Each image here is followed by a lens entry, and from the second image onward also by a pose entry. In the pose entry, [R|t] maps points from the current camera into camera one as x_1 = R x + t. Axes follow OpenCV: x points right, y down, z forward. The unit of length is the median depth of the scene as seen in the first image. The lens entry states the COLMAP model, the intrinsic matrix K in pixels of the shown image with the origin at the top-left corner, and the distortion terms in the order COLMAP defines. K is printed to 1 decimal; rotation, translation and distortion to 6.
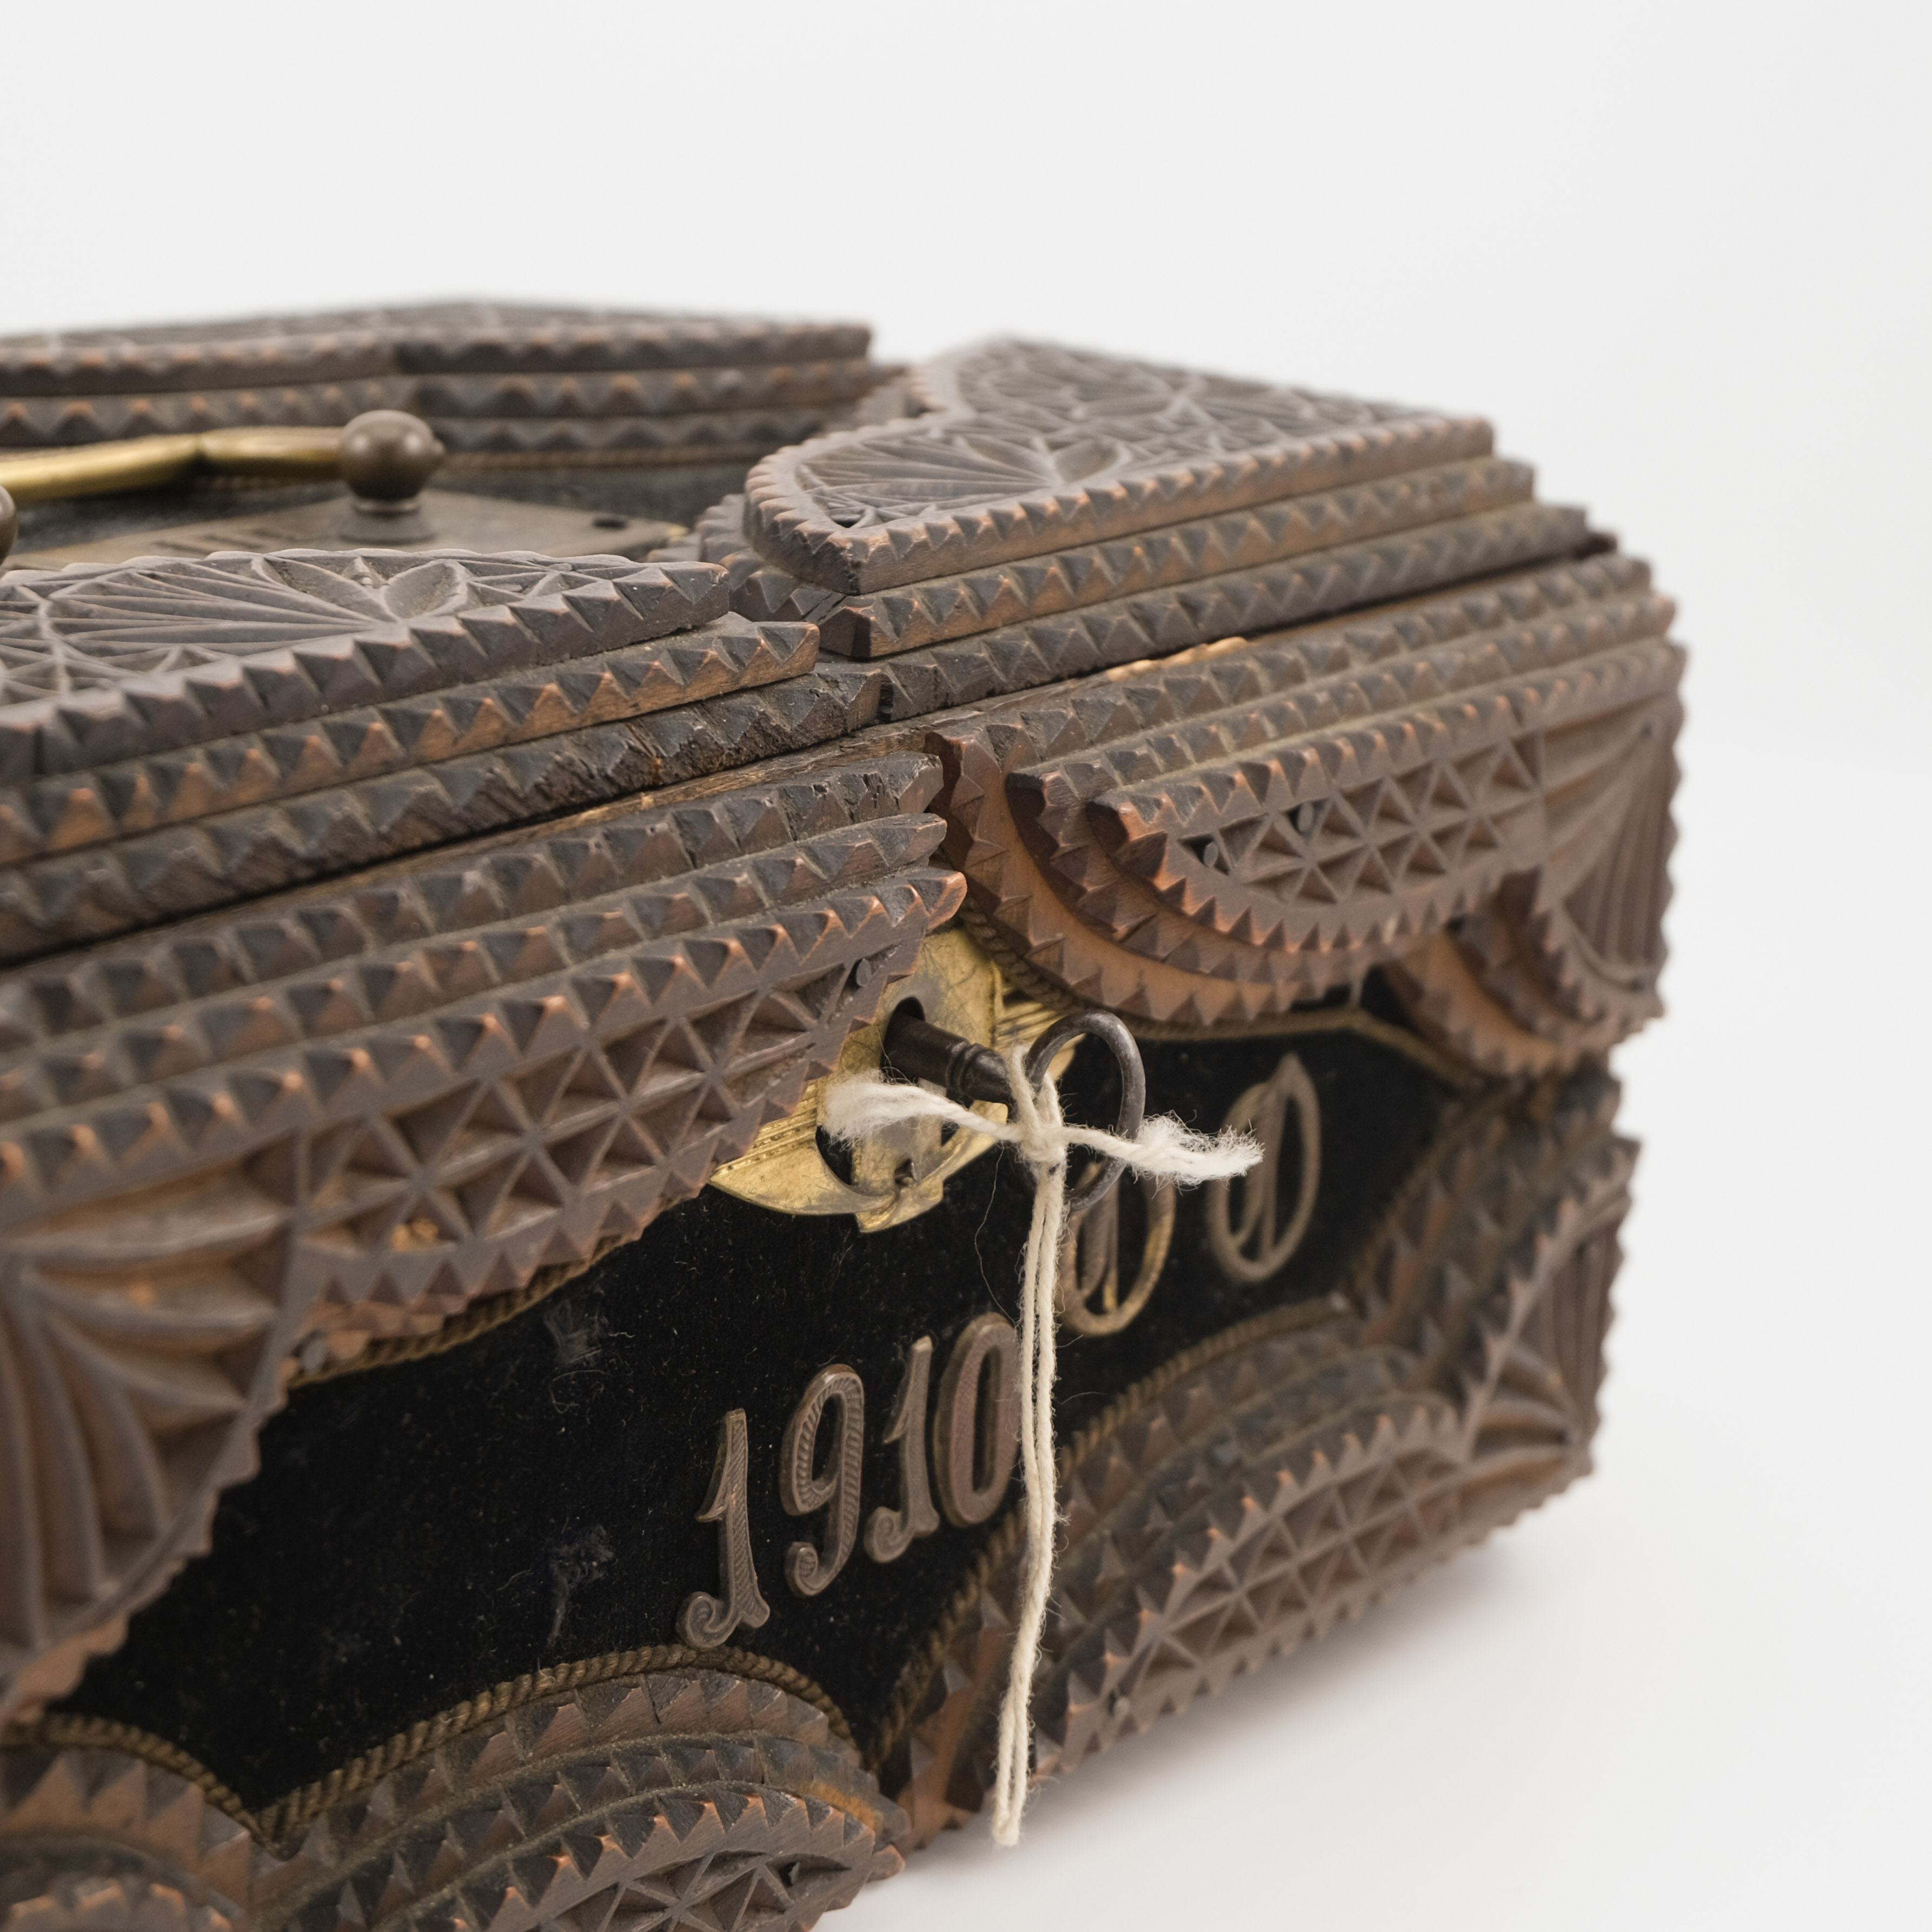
lens RADIAL K [[4908.5, 0, 1006.9], [0, 4908.5, 892.3], [0, 0, 1]] dist [-0.033924, 0.000000]
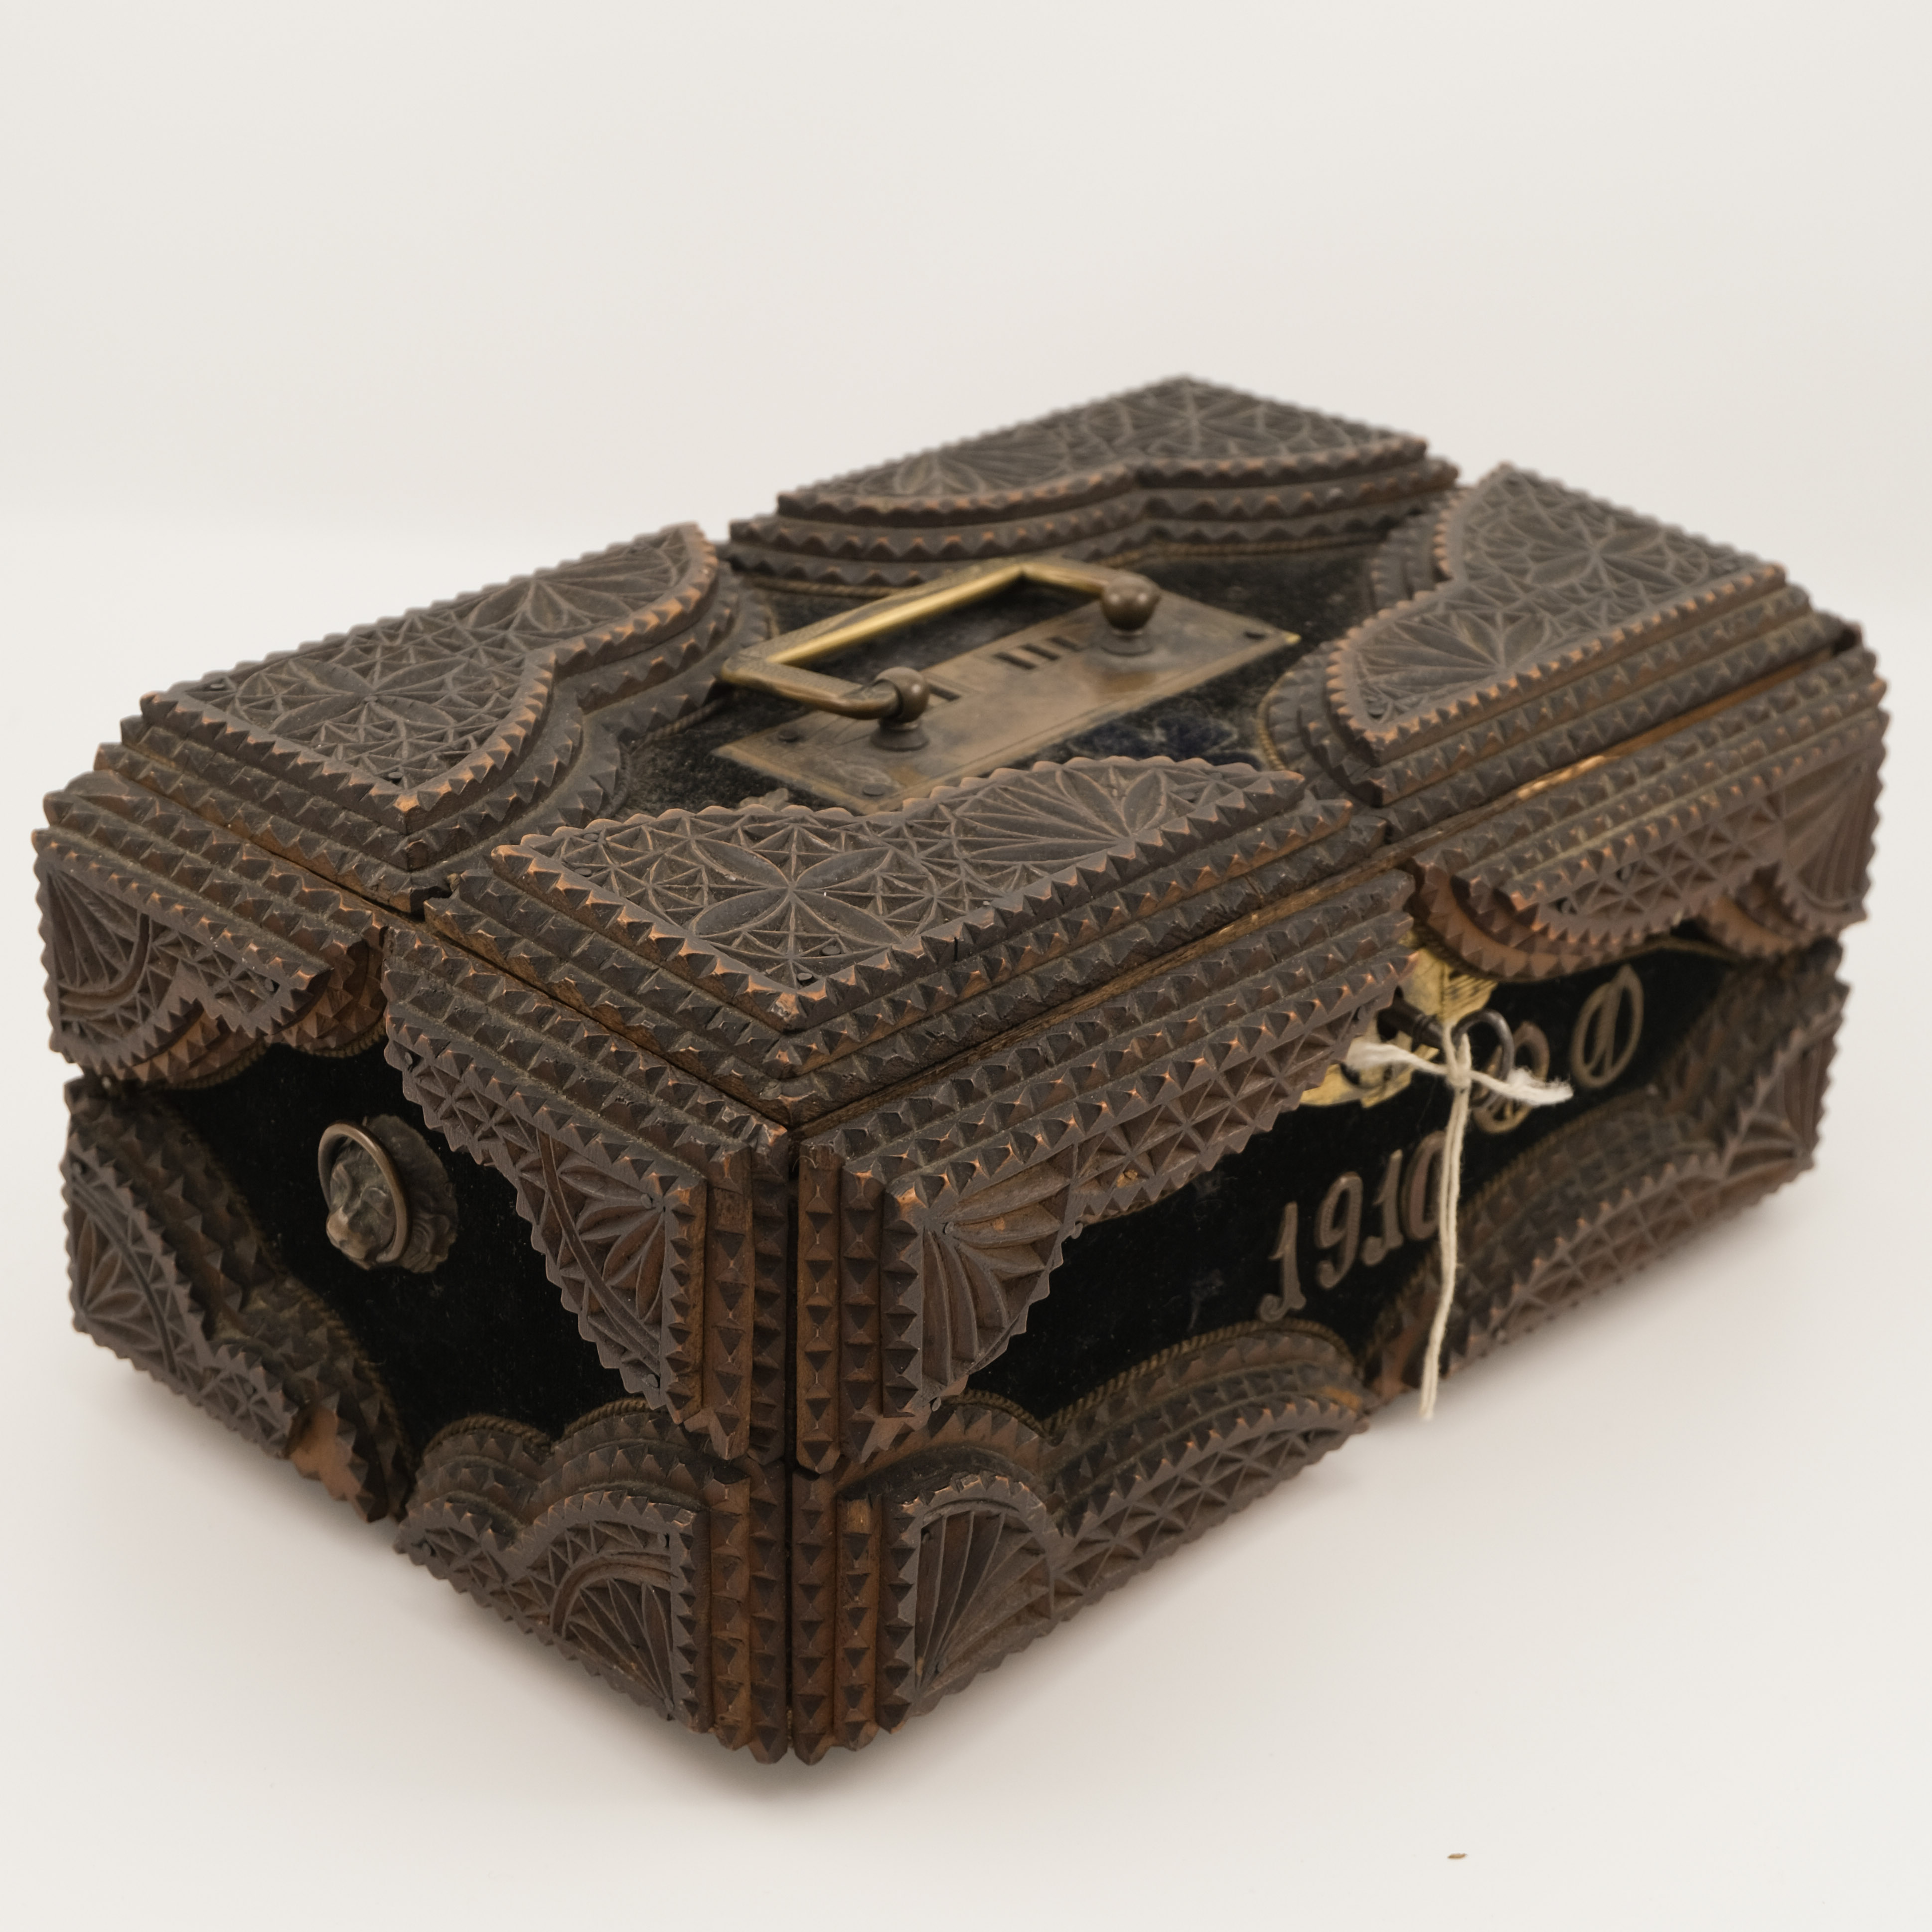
lens RADIAL K [[4908.5, 0, 965.6], [0, 4908.5, 964.9], [0, 0, 1]] dist [-0.033924, 0.000000]
pose [[0.987192, 0.060158, -0.147760, 0.094738], [-0.025554, 0.973848, 0.225761, -0.405244], [0.157477, -0.219094, 0.962912, -0.829414]]
